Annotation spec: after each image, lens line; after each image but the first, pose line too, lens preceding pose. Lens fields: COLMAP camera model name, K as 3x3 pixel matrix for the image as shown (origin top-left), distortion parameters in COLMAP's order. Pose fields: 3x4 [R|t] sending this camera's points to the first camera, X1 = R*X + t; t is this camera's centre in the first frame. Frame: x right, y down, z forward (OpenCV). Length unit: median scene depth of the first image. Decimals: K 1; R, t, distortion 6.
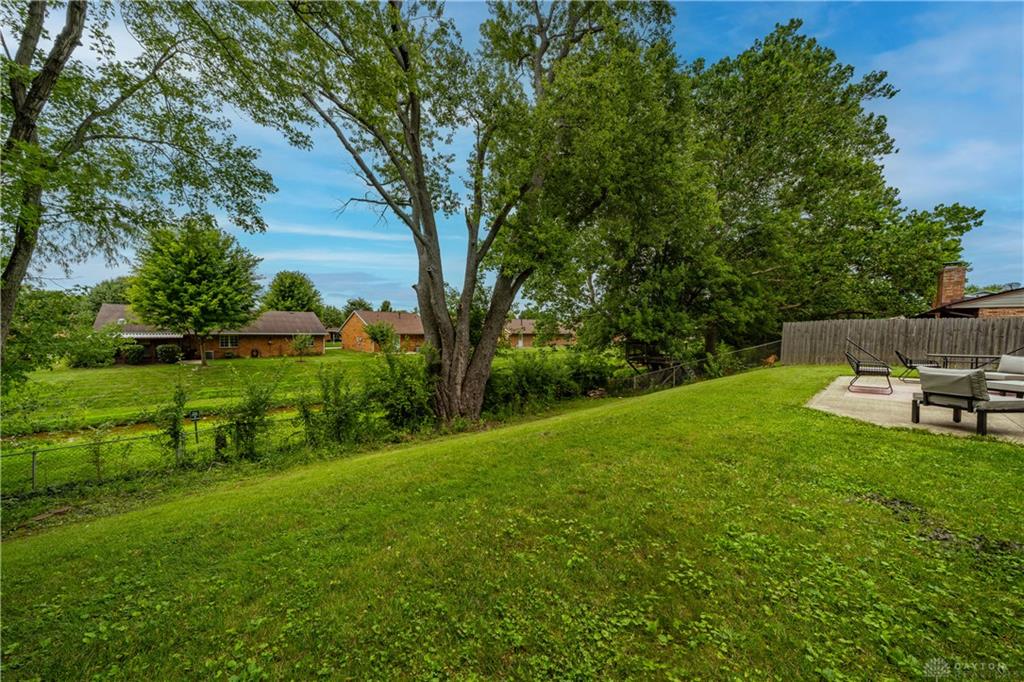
lens RADIAL K [[331.1, 0, 512.0], [0, 331.1, 341.0], [0, 0, 1]] dist [-0.000235, -0.000010]
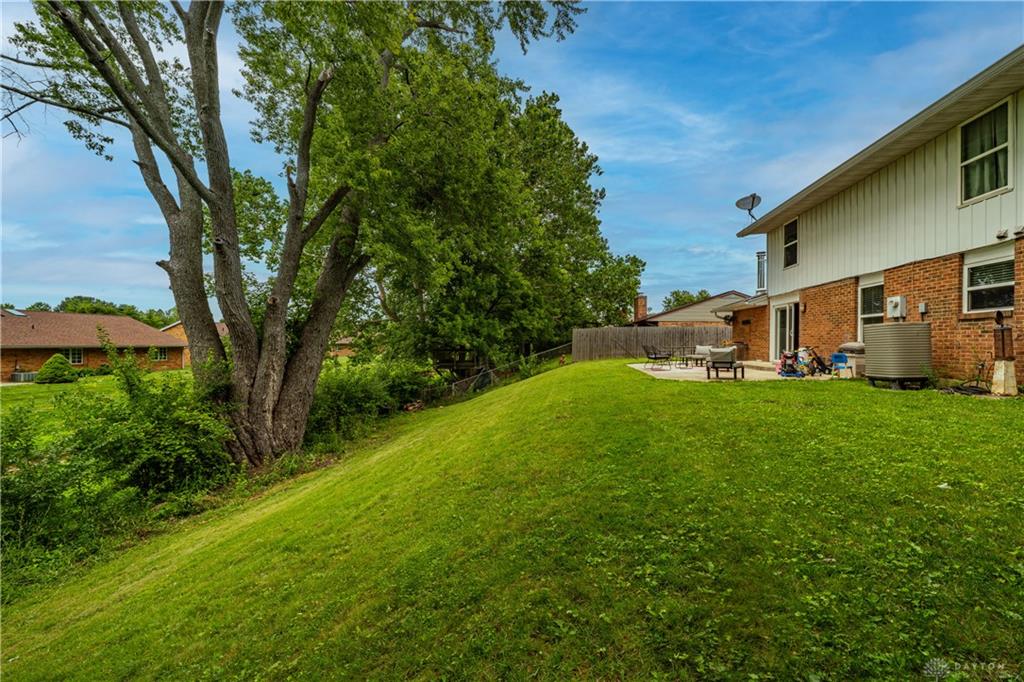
lens RADIAL K [[370.7, 0, 530.8], [0, 370.7, 344.6], [0, 0, 1]] dist [-0.009907, -0.000067]
pose [[0.740688, -0.016148, 0.671655, -0.245671], [0.030706, 0.999480, -0.009833, 0.012883], [-0.671147, 0.027907, 0.740798, 0.041107]]
